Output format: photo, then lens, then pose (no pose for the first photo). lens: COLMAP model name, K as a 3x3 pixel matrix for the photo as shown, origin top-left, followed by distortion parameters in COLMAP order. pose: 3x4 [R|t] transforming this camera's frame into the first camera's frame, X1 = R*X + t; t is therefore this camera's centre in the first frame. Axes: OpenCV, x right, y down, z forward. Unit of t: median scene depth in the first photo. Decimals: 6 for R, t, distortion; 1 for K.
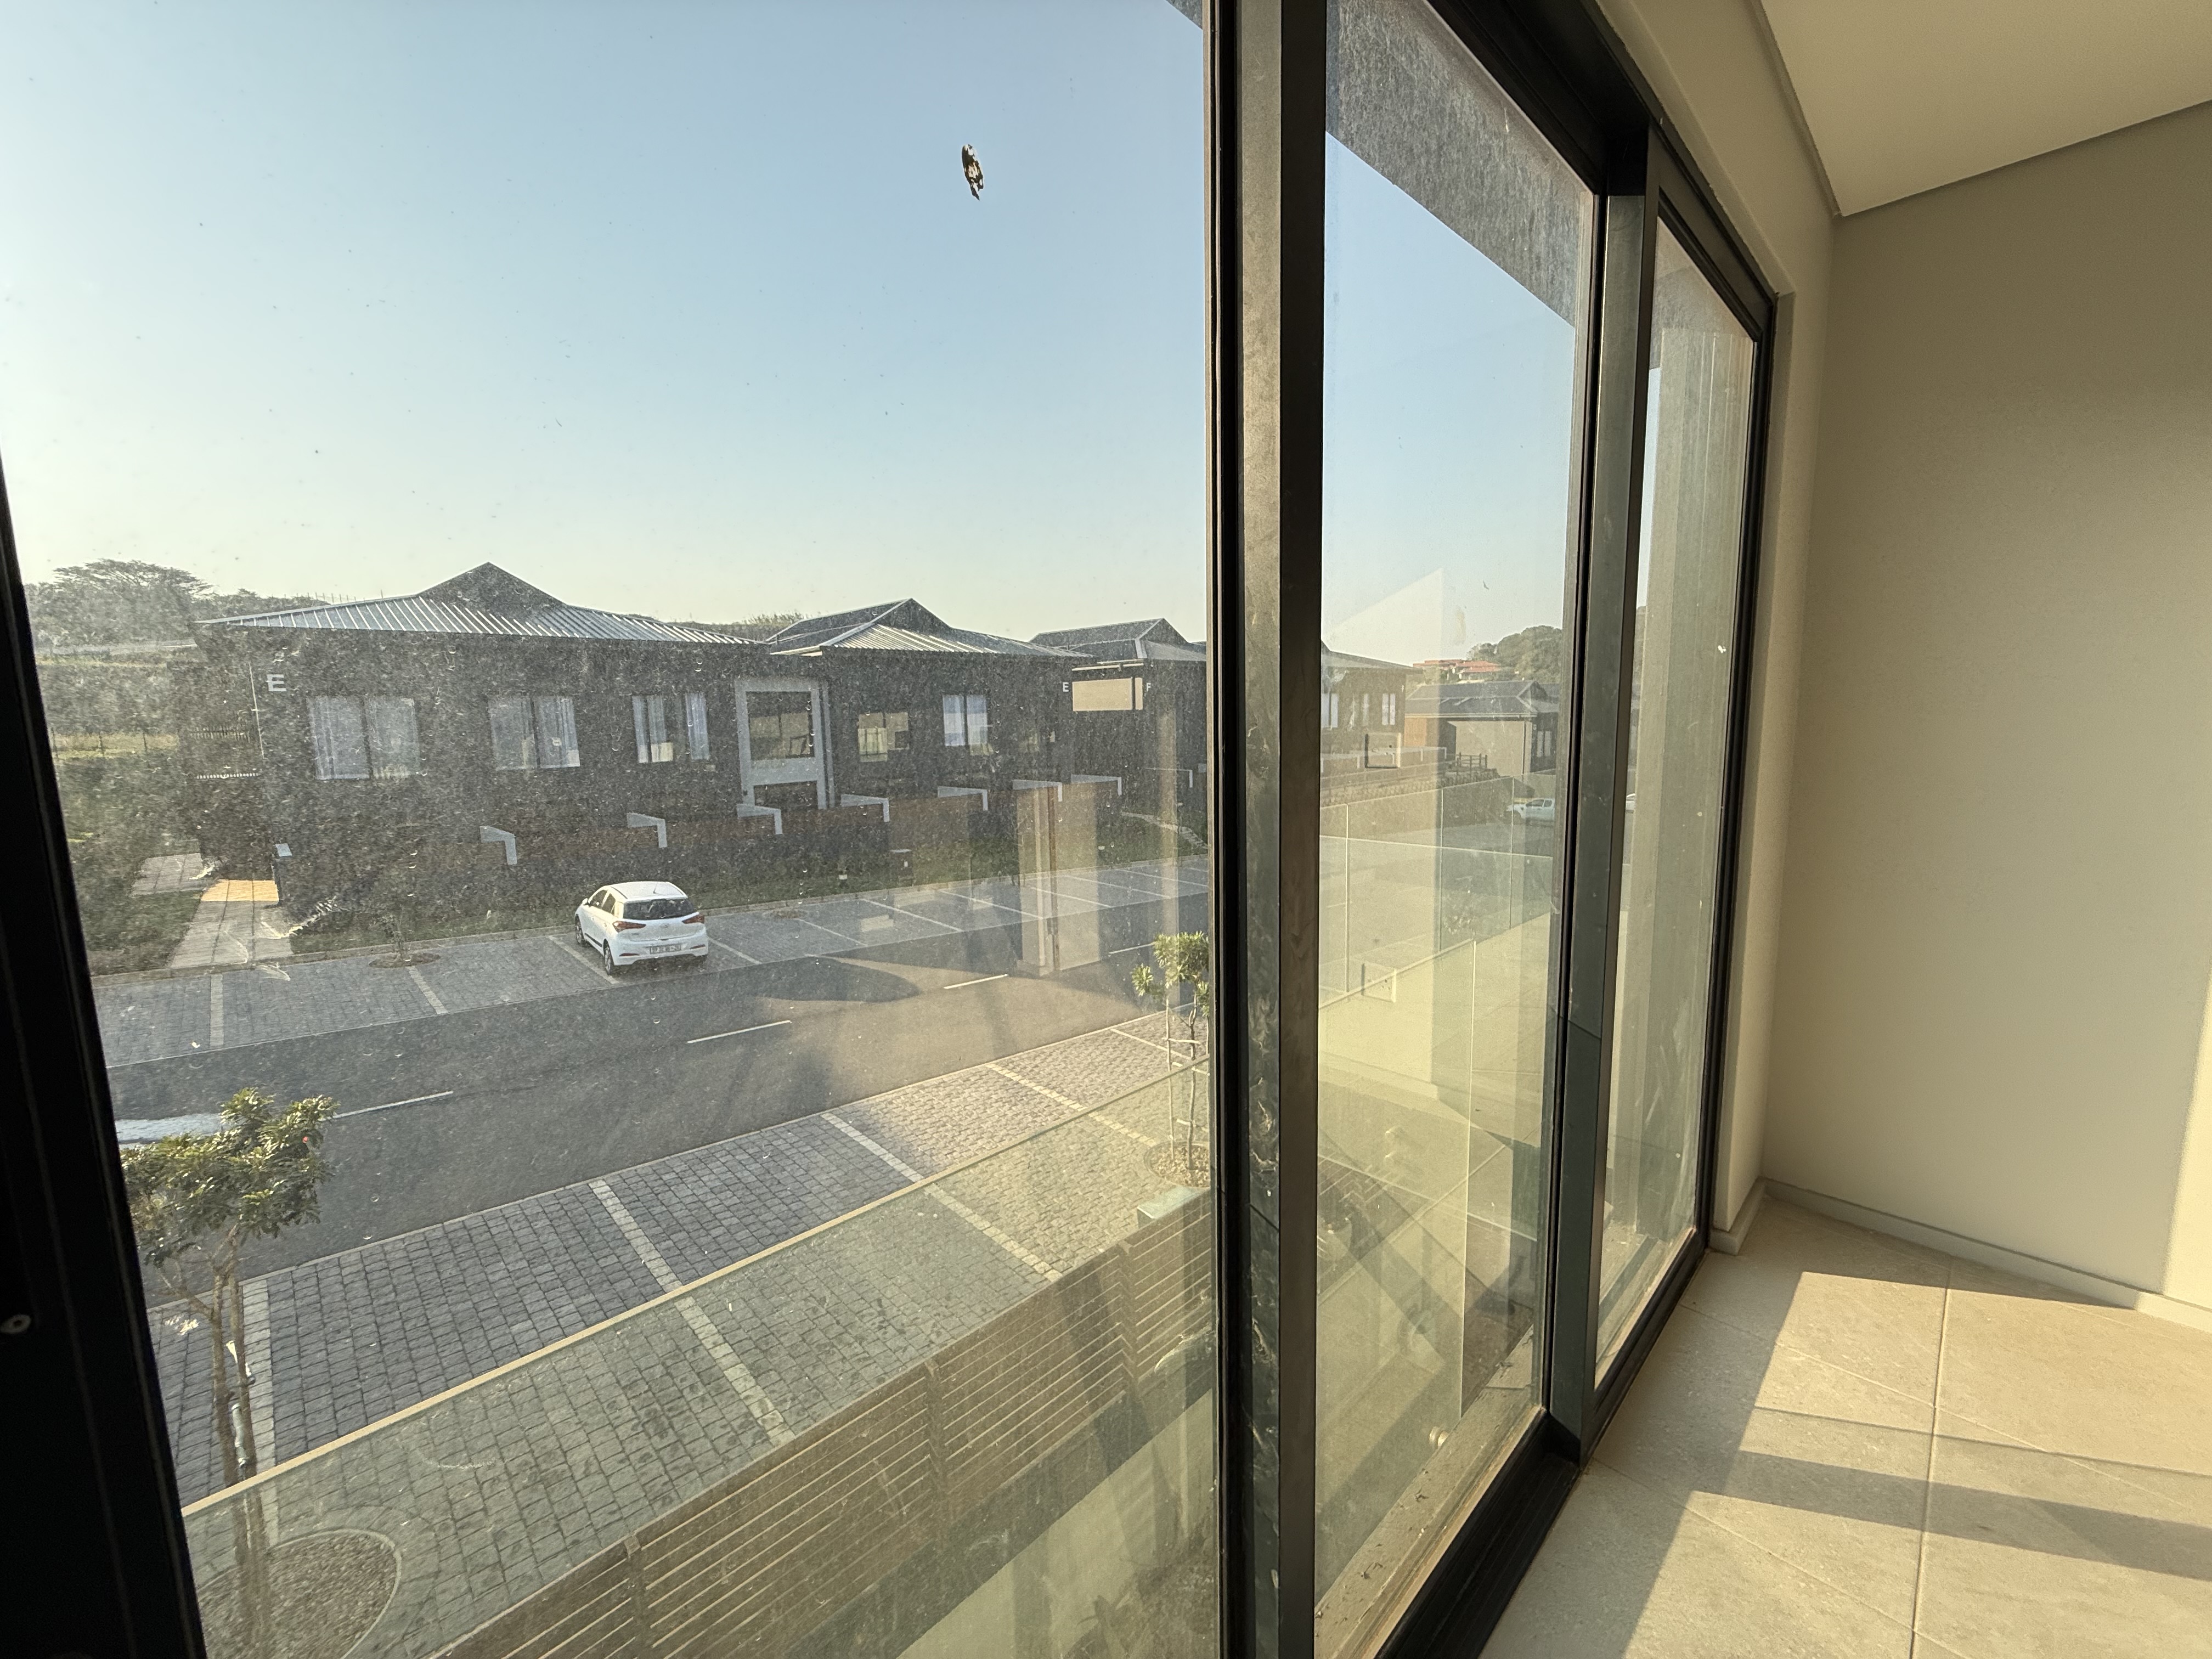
lens RADIAL K [[883.6, 0, 1106.0], [0, 883.6, 829.5], [0, 0, 1]] dist [0.000377, -0.000609]
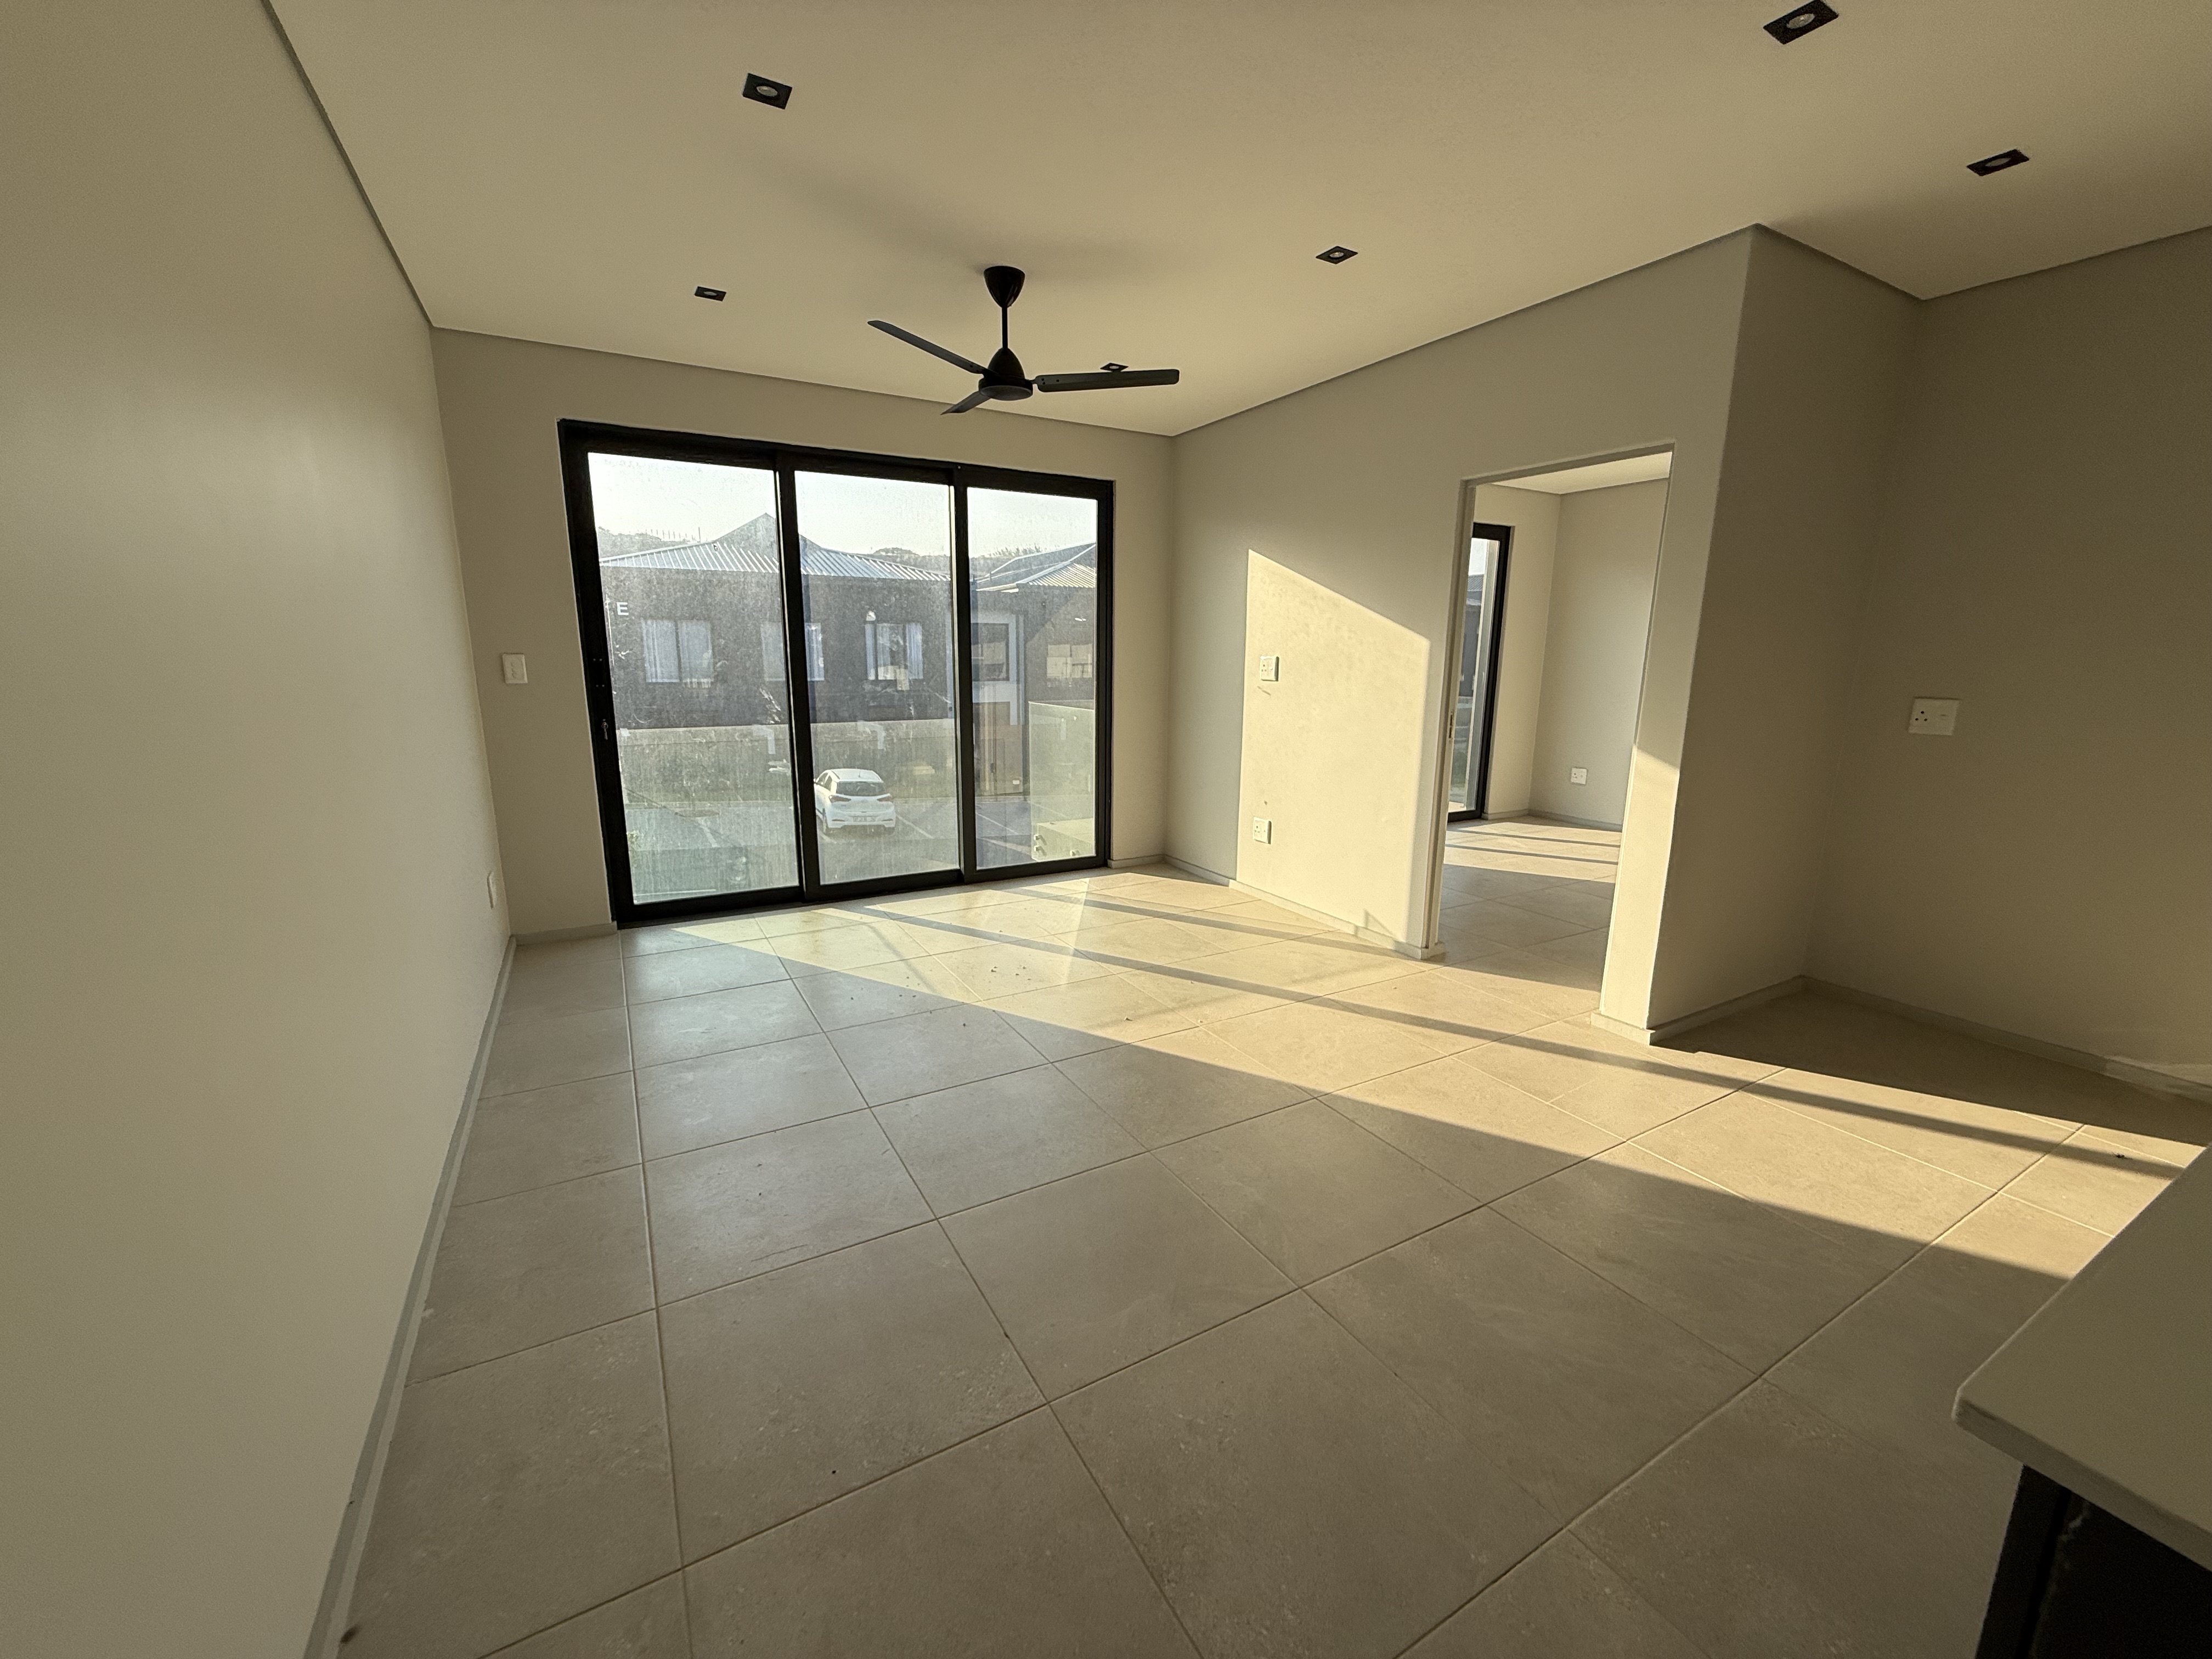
lens RADIAL K [[883.6, 0, 1106.0], [0, 883.6, 829.5], [0, 0, 1]] dist [0.000377, -0.000609]
pose [[0.966214, 0.074632, -0.246699, 0.179138], [-0.056721, 0.995265, 0.078937, 0.024962], [0.251422, -0.062277, 0.965872, -0.190212]]
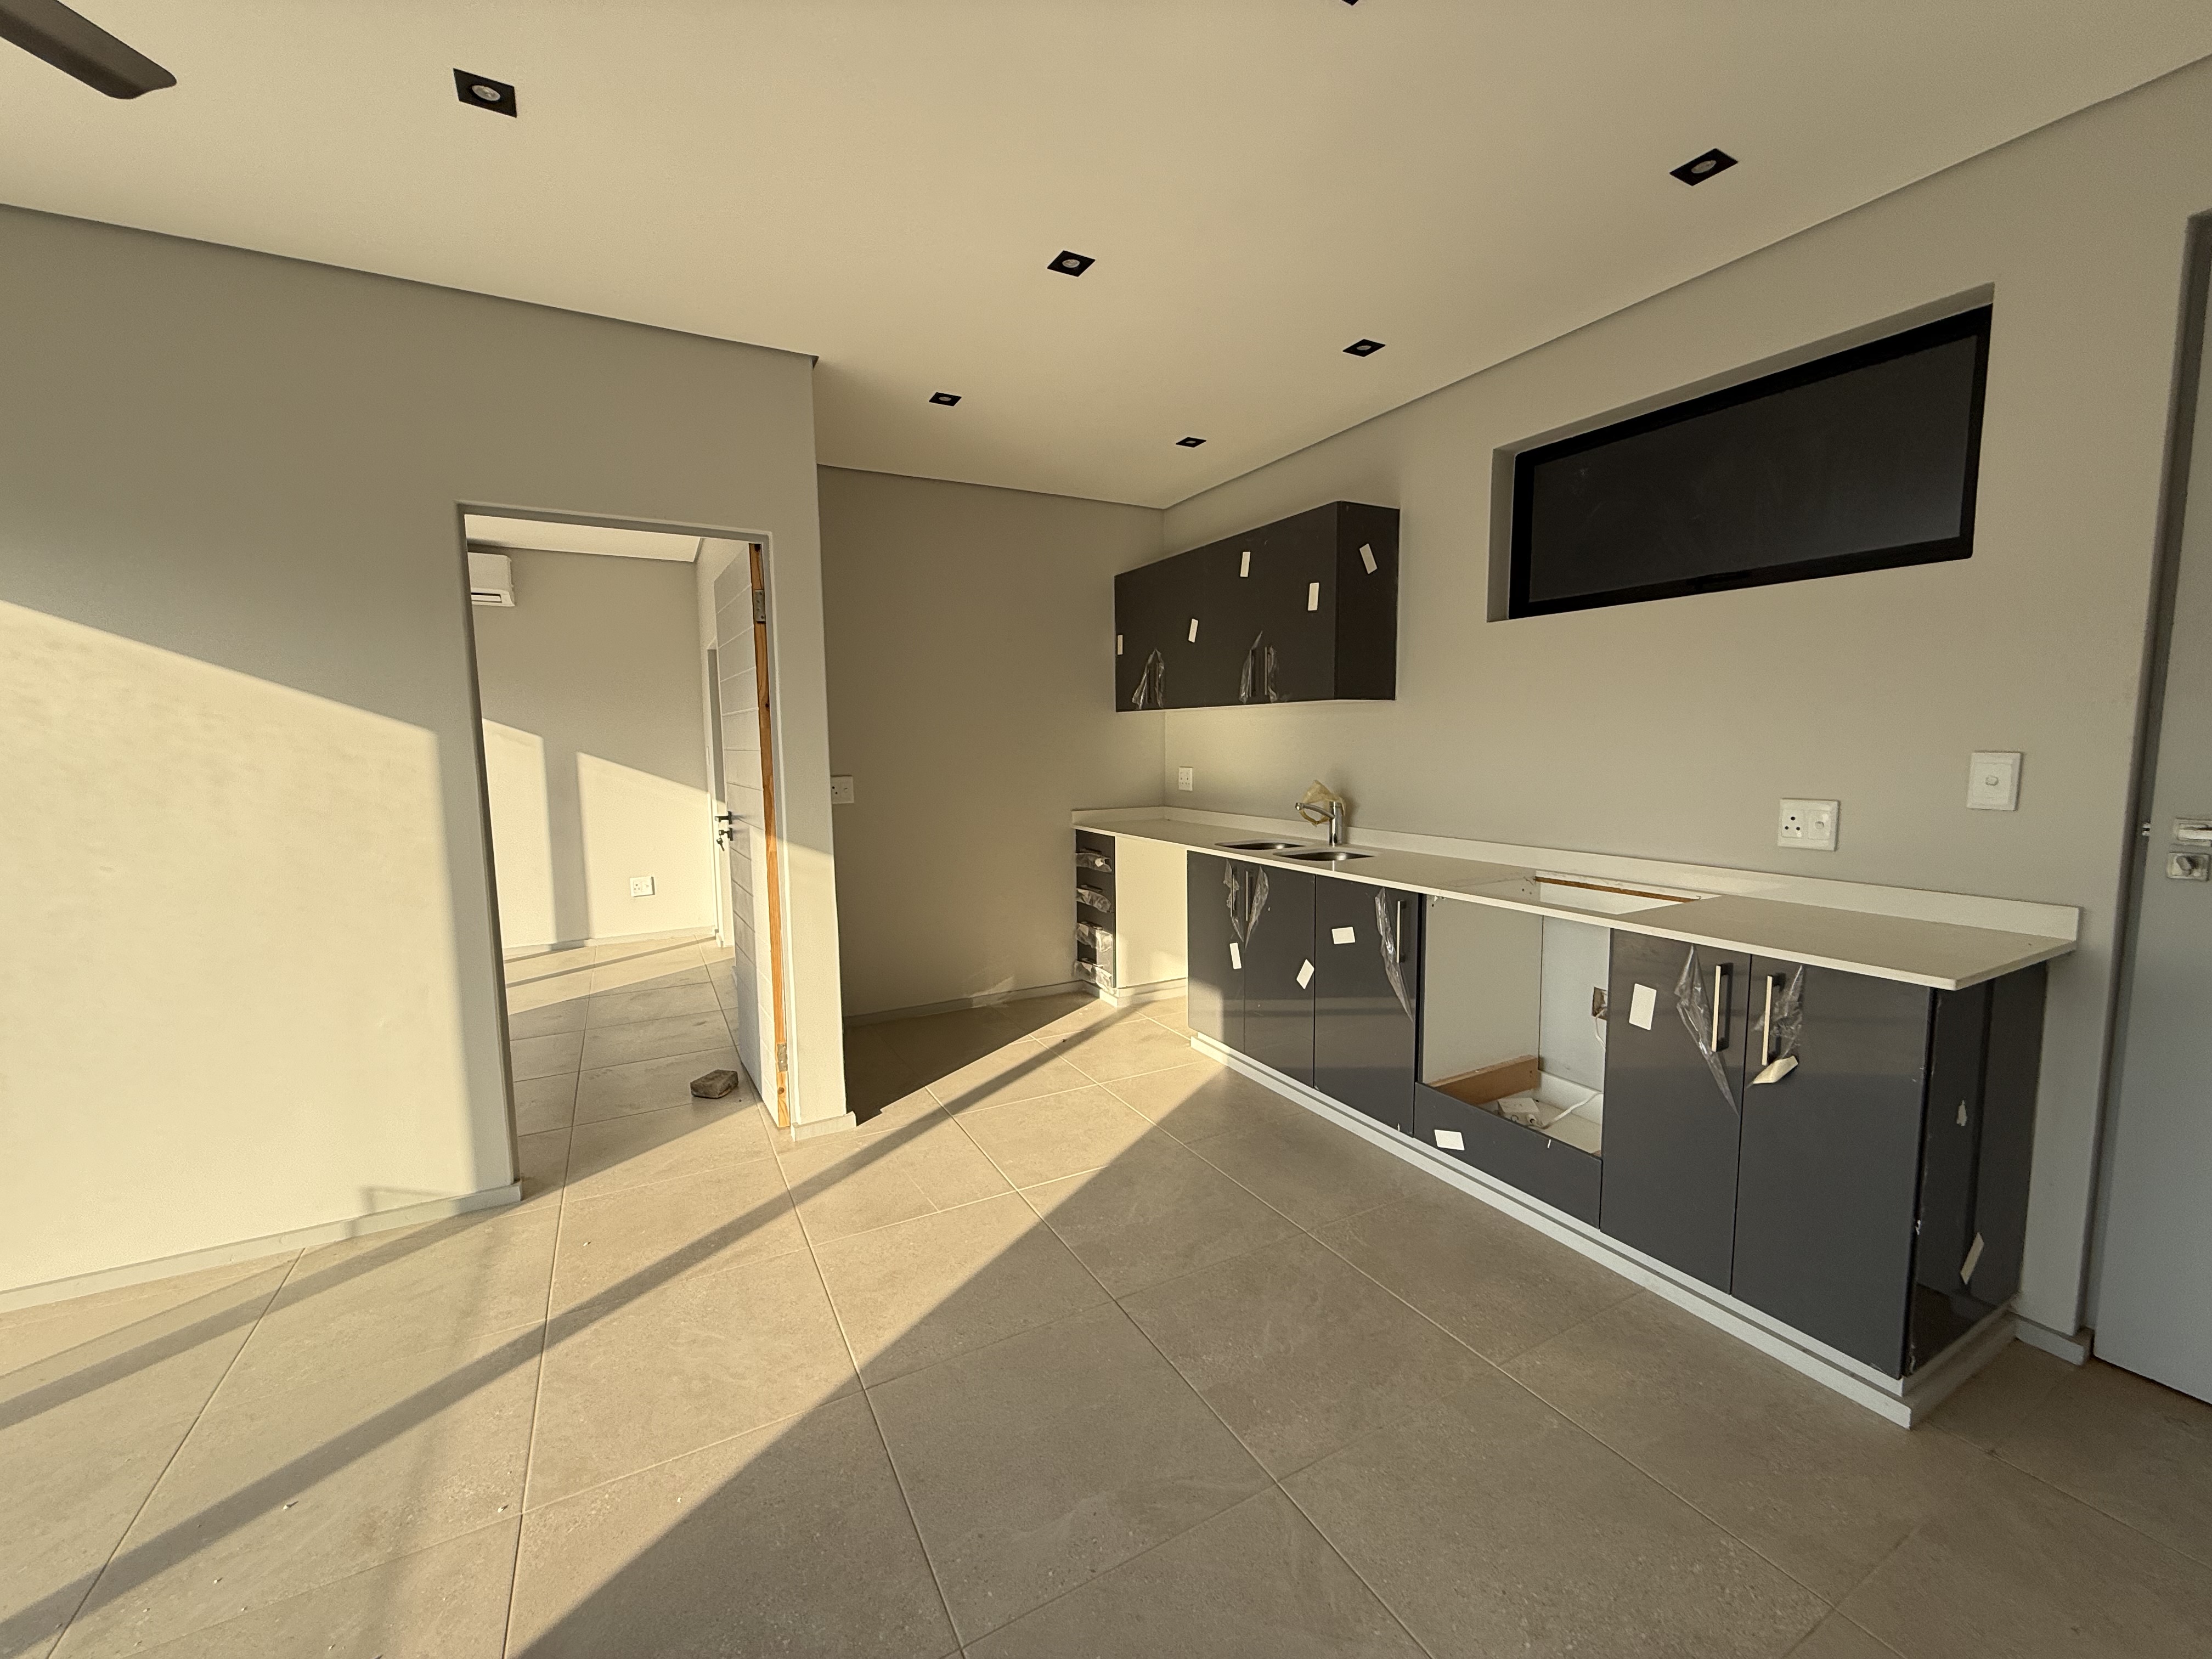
lens RADIAL K [[883.6, 0, 1106.0], [0, 883.6, 829.5], [0, 0, 1]] dist [0.000377, -0.000609]
pose [[0.273363, -0.088396, 0.957841, 0.083009], [0.128108, 0.990244, 0.054825, 0.011672], [-0.953342, 0.107719, 0.282020, -0.090465]]
